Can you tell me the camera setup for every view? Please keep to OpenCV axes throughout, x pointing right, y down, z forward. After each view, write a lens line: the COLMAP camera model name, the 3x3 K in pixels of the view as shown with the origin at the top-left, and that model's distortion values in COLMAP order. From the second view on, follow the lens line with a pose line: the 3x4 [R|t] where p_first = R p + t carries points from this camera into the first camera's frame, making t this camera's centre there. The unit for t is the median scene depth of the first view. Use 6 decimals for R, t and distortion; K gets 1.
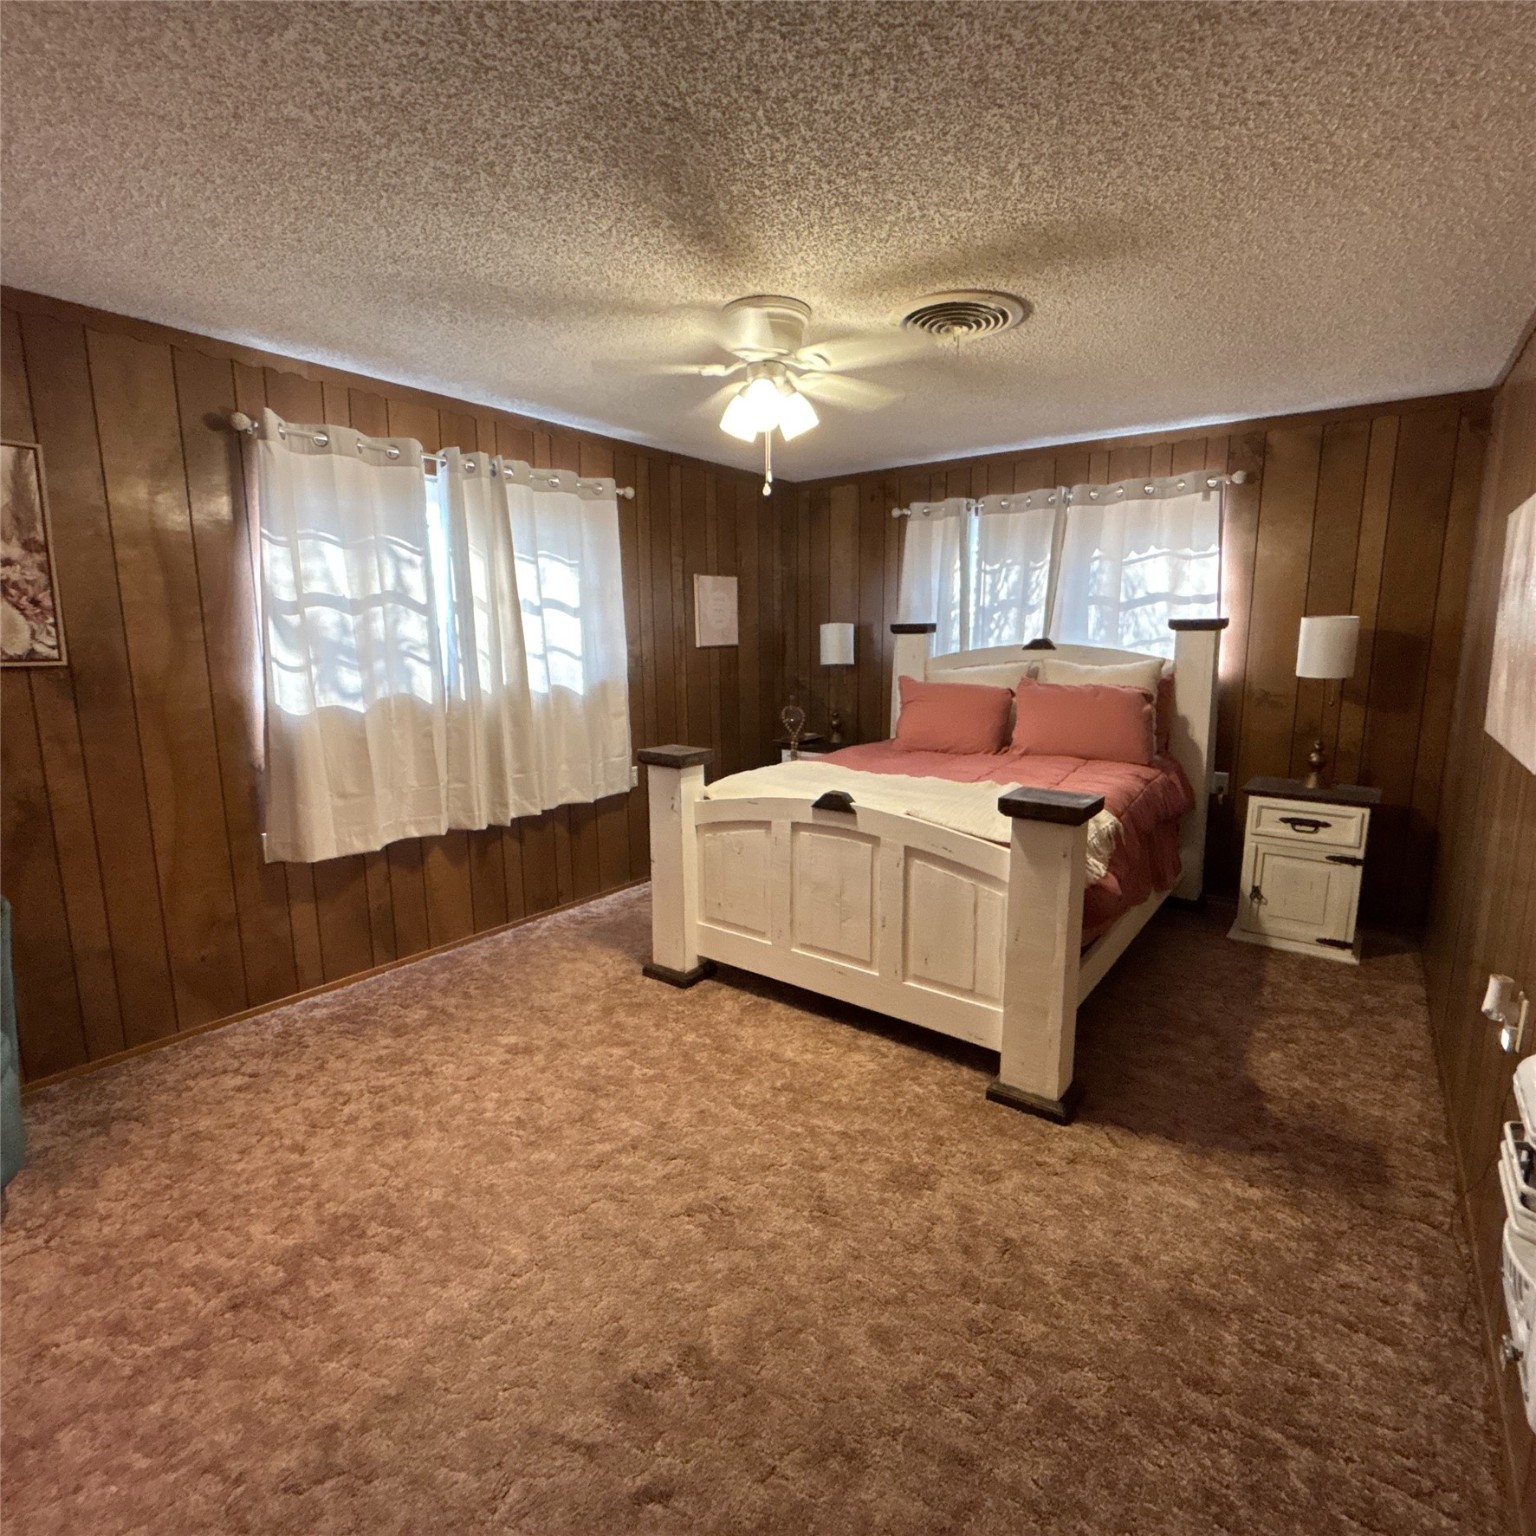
lens RADIAL K [[808.8, 0, 768.0], [0, 808.8, 768.0], [0, 0, 1]] dist [0.036239, -0.048341]
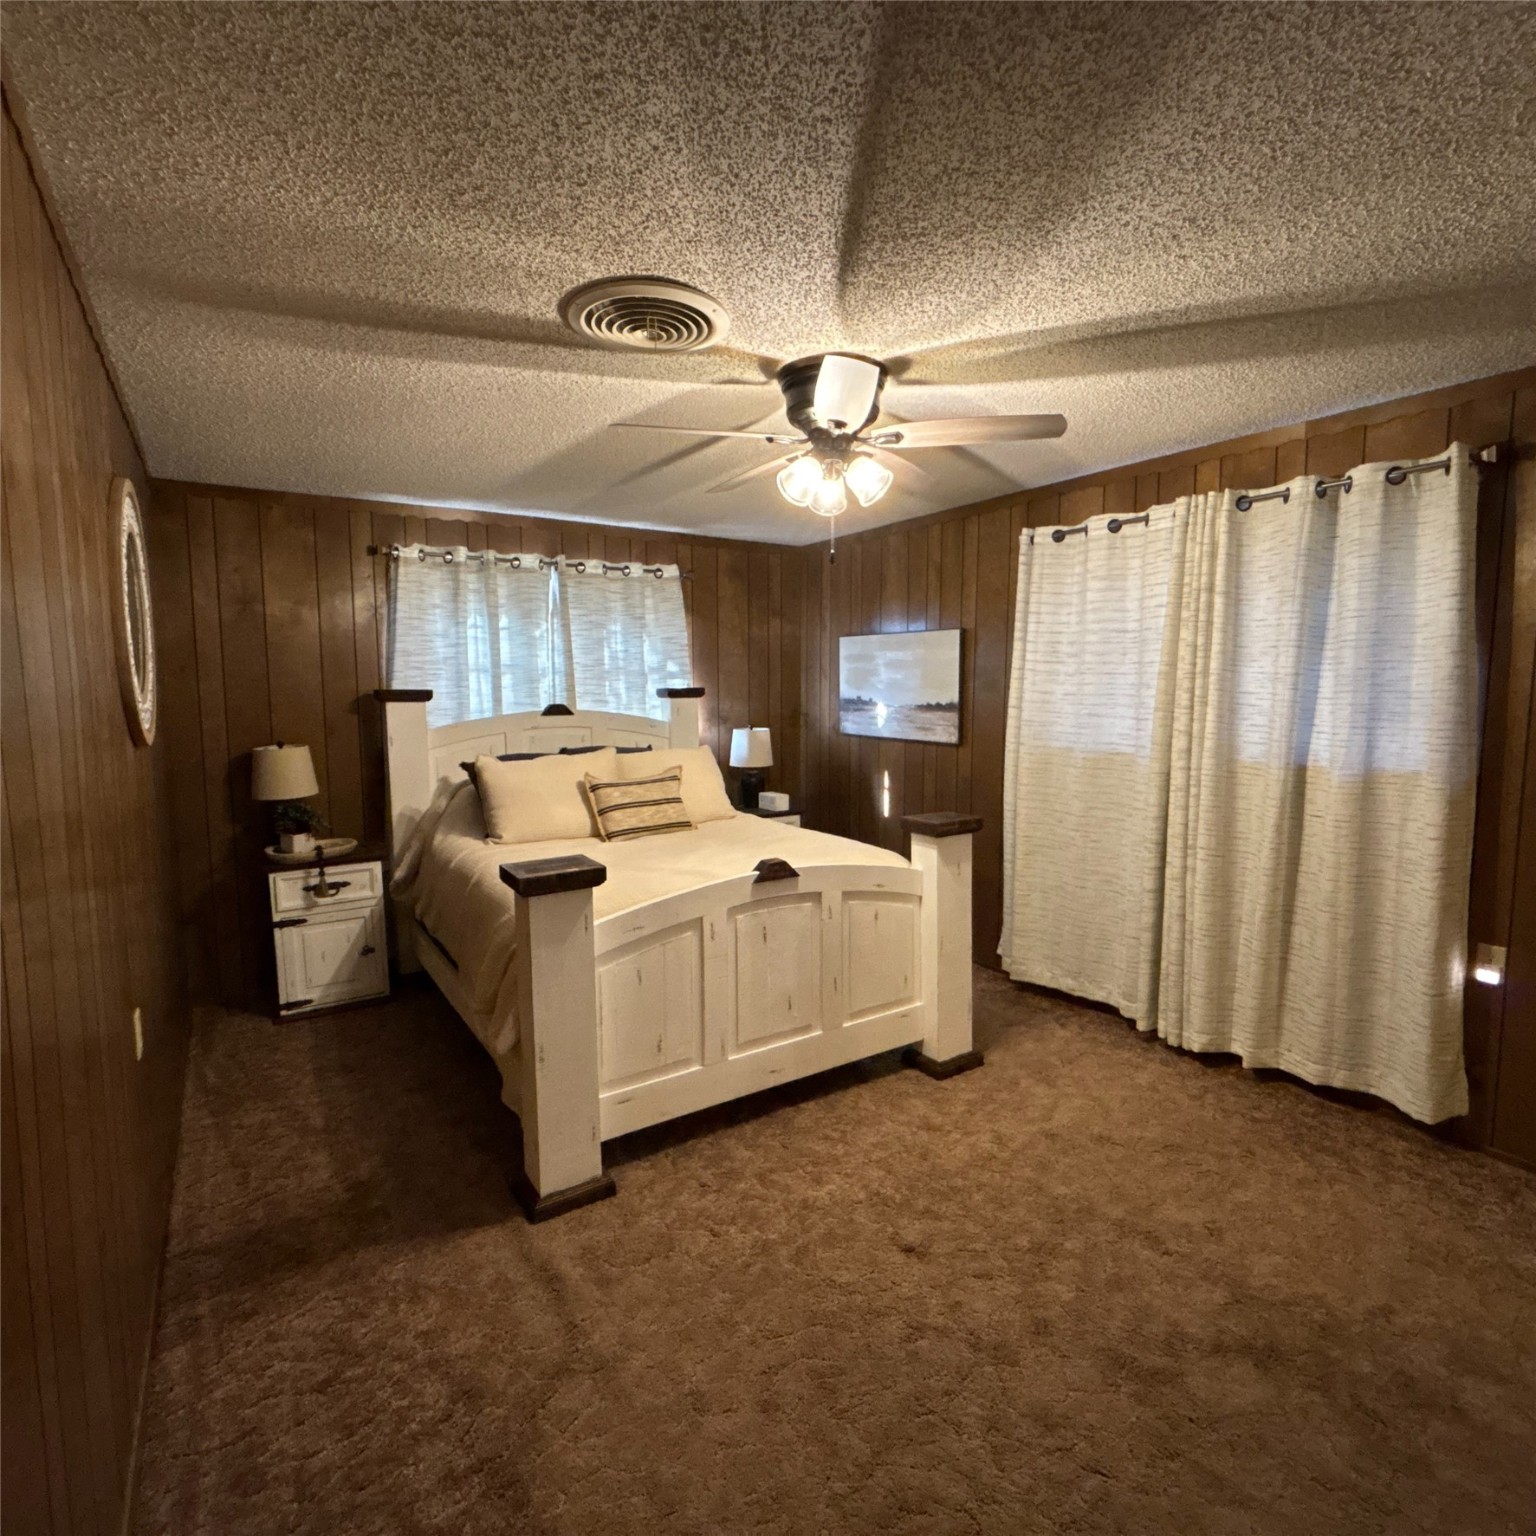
lens RADIAL K [[808.8, 0, 768.0], [0, 808.8, 768.0], [0, 0, 1]] dist [0.036239, -0.048341]
pose [[0.353998, -0.087678, 0.931127, -0.487933], [0.173567, 0.984460, 0.026713, -0.063198], [-0.918999, 0.152157, 0.363715, 0.405111]]
